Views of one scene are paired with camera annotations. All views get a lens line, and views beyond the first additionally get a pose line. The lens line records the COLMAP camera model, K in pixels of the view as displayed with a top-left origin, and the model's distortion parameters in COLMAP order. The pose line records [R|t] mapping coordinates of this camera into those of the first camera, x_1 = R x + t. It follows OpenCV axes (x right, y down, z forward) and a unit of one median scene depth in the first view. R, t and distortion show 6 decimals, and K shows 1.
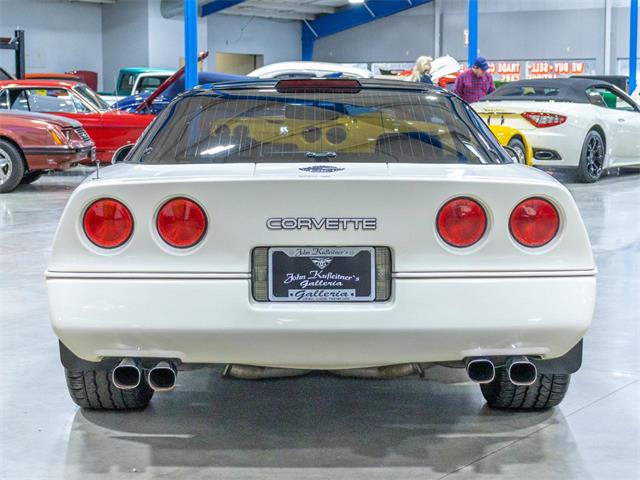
lens RADIAL K [[1205.2, 0, 309.4], [0, 1205.2, 239.9], [0, 0, 1]] dist [-0.031609, 0.017595]
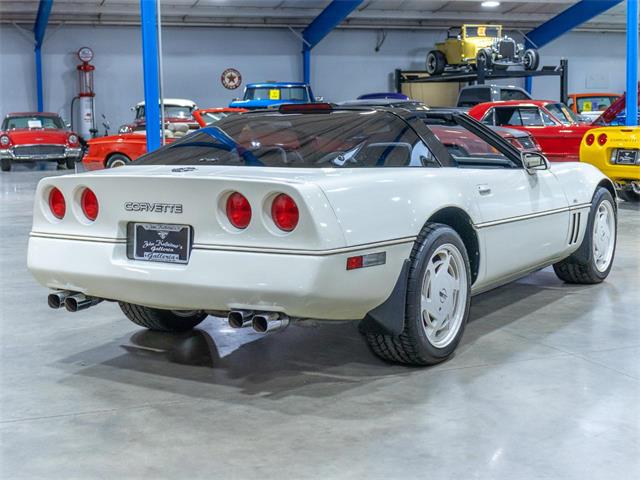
lens RADIAL K [[965.6, 0, 320.0], [0, 965.6, 240.0], [0, 0, 1]] dist [-0.029268, -0.061876]
pose [[0.849104, 0.053632, -0.525496, 0.674947], [-0.046513, 0.998559, 0.026756, -0.012663], [0.526174, 0.001724, 0.850375, 0.101310]]
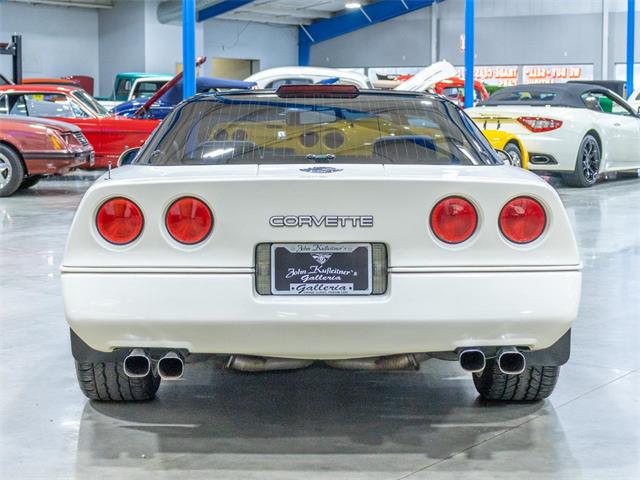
lens RADIAL K [[1213.4, 0, 298.2], [0, 1213.4, 230.0], [0, 0, 1]] dist [0.001118, -0.129329]
pose [[0.999981, 0.000056, -0.006122, -0.003209], [-0.000135, 0.999915, -0.013053, 0.006917], [0.006121, 0.013054, 0.999896, -0.057005]]
